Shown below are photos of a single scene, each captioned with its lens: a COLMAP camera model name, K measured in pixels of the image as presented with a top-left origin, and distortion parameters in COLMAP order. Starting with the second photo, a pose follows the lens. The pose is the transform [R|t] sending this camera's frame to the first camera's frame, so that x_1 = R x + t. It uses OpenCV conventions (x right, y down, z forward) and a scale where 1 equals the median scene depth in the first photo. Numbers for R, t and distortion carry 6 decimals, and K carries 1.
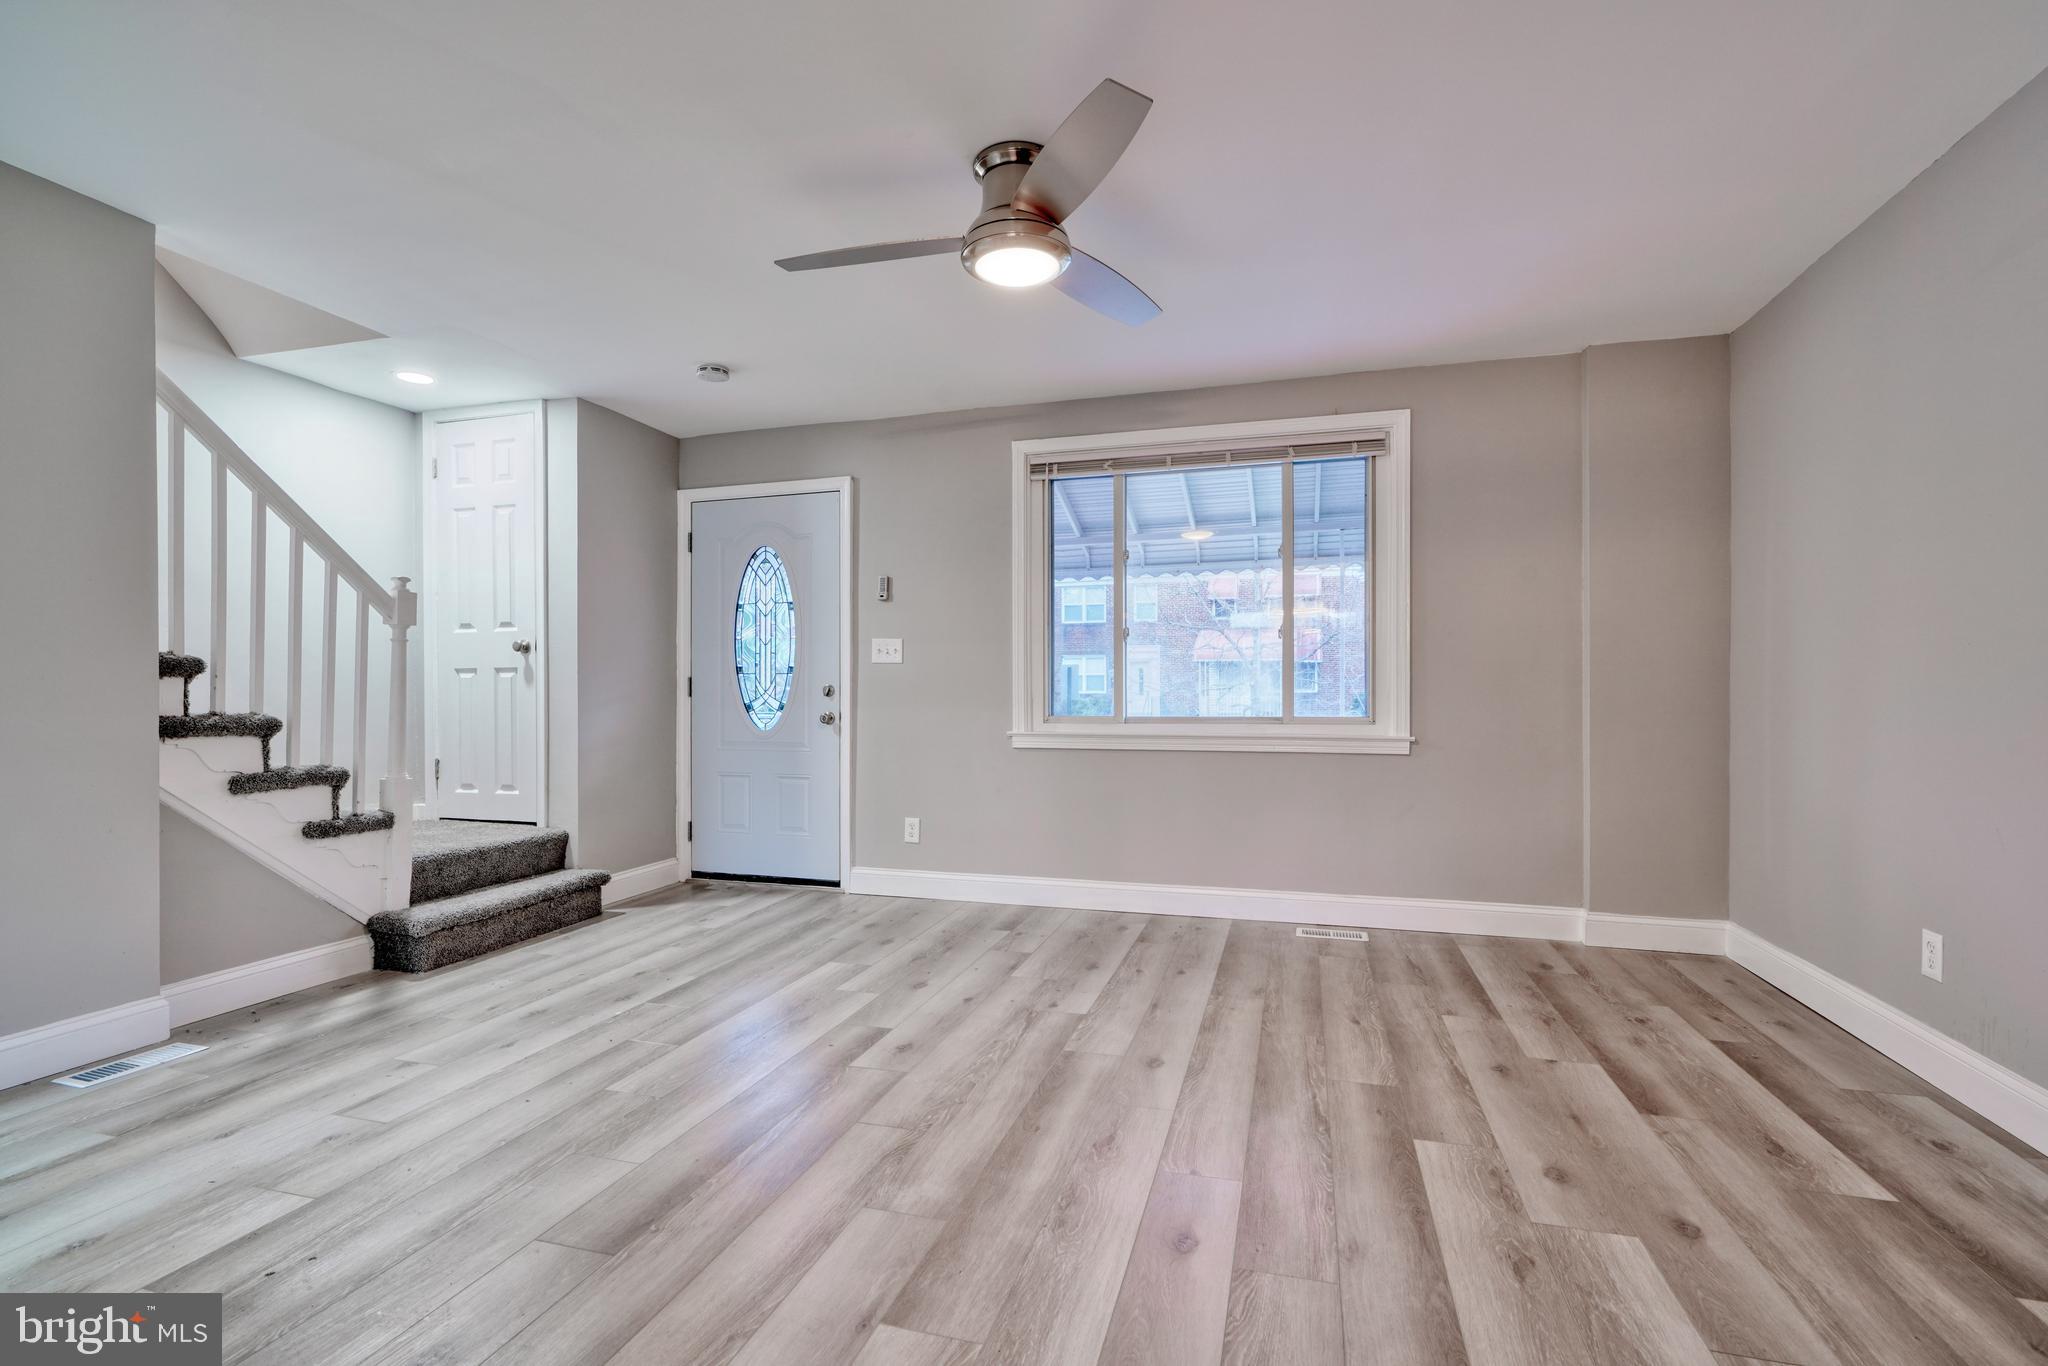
lens RADIAL K [[936.5, 0, 1022.2], [0, 936.5, 707.9], [0, 0, 1]] dist [-0.015360, 0.007939]
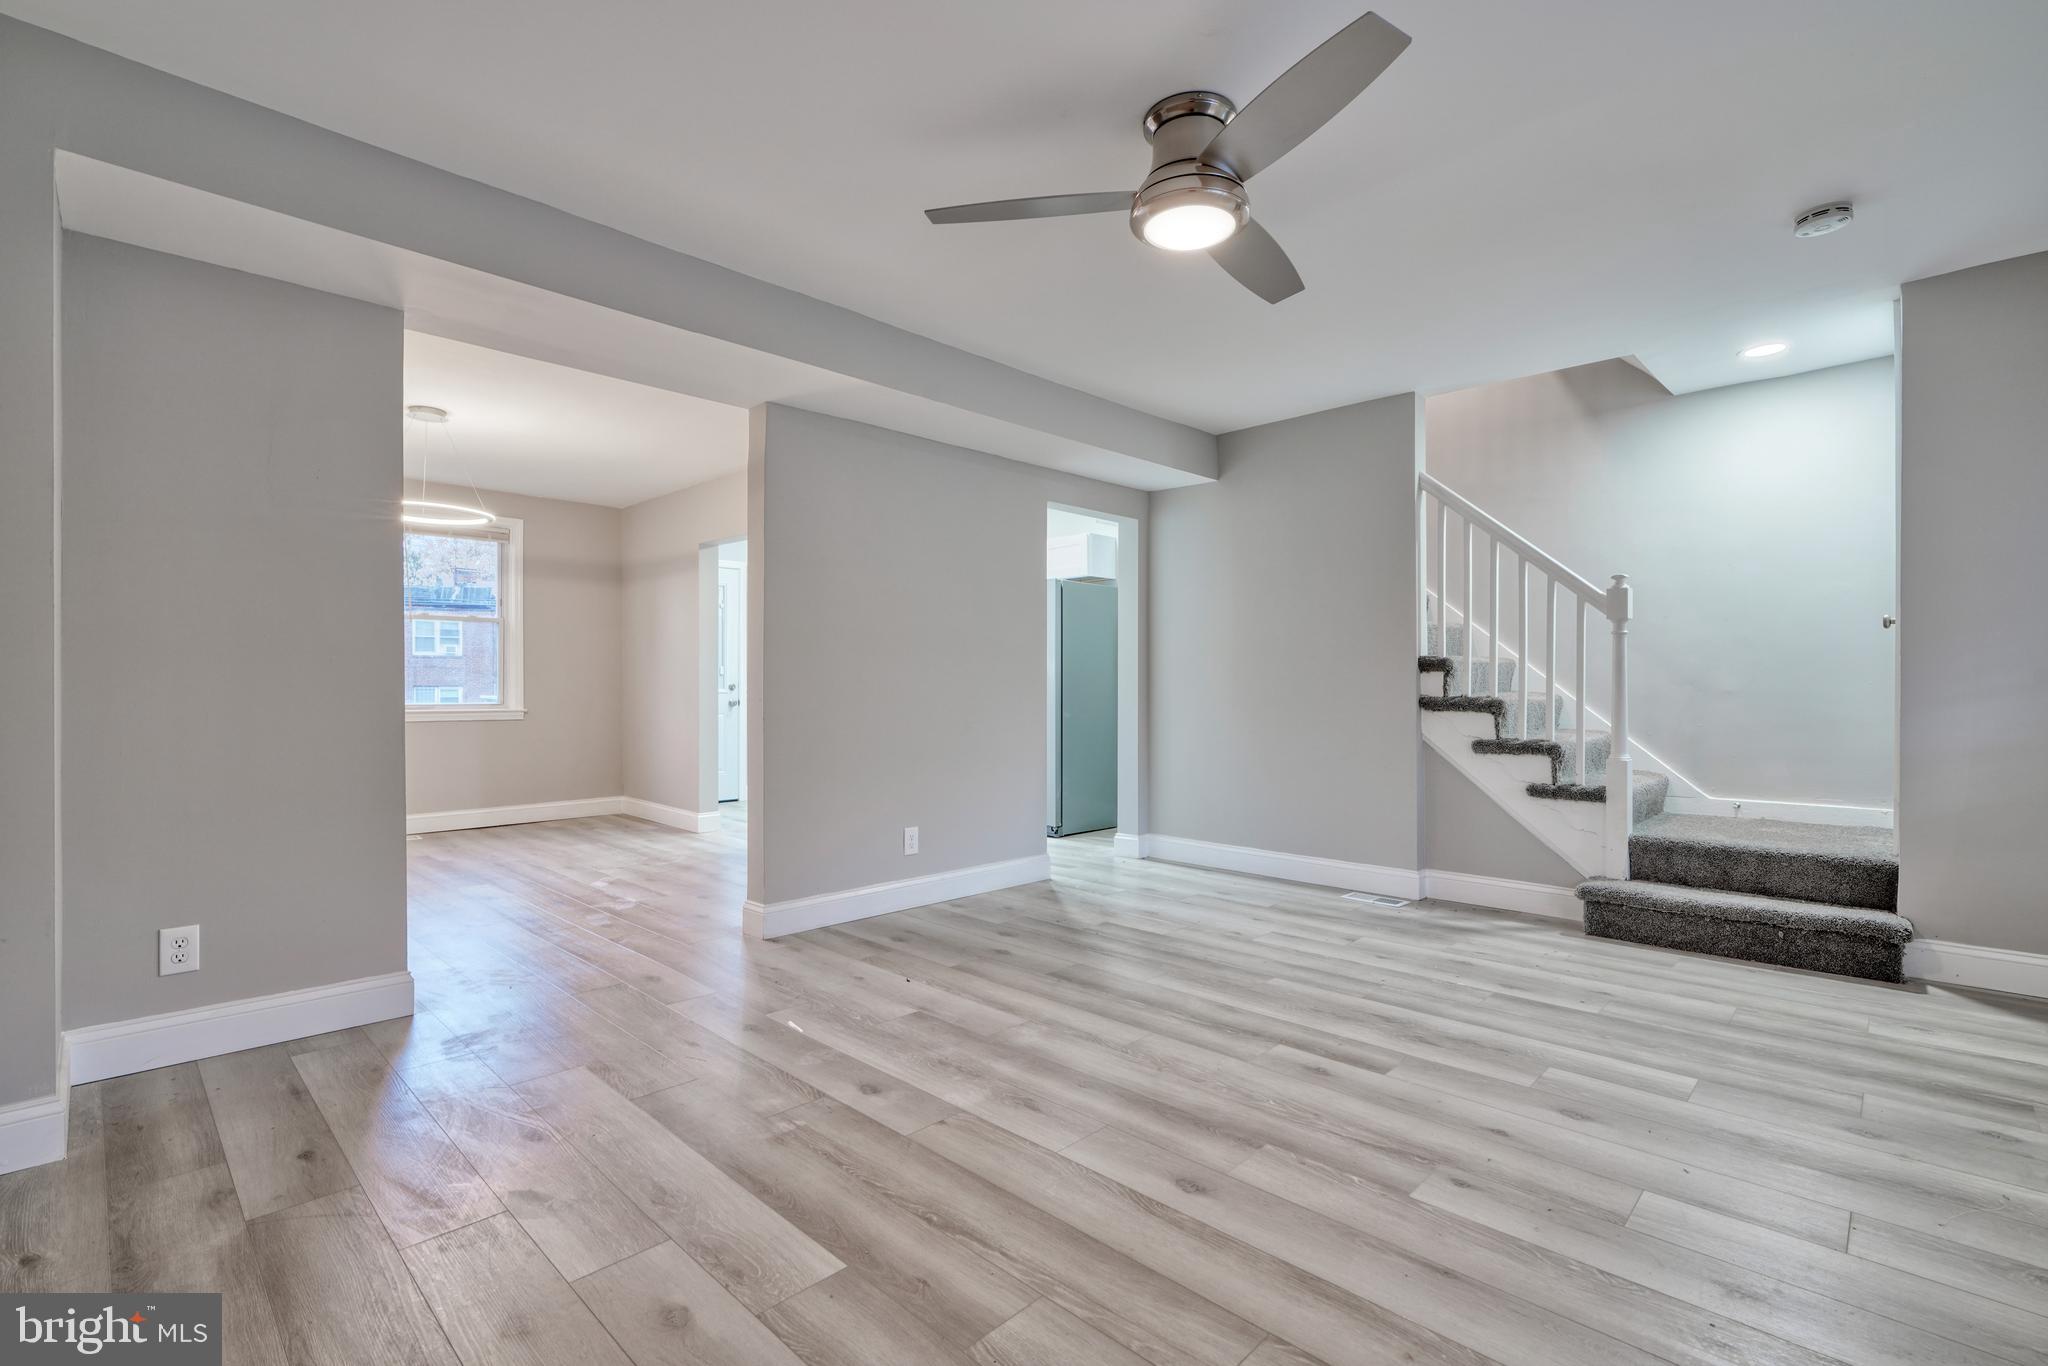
lens RADIAL K [[936.5, 0, 1034.0], [0, 936.5, 692.0], [0, 0, 1]] dist [-0.015360, 0.007939]
pose [[-0.461063, 0.009388, -0.887318, 0.674866], [-0.010578, 0.999815, 0.016074, -0.015105], [0.887304, 0.016798, -0.460879, 0.975543]]
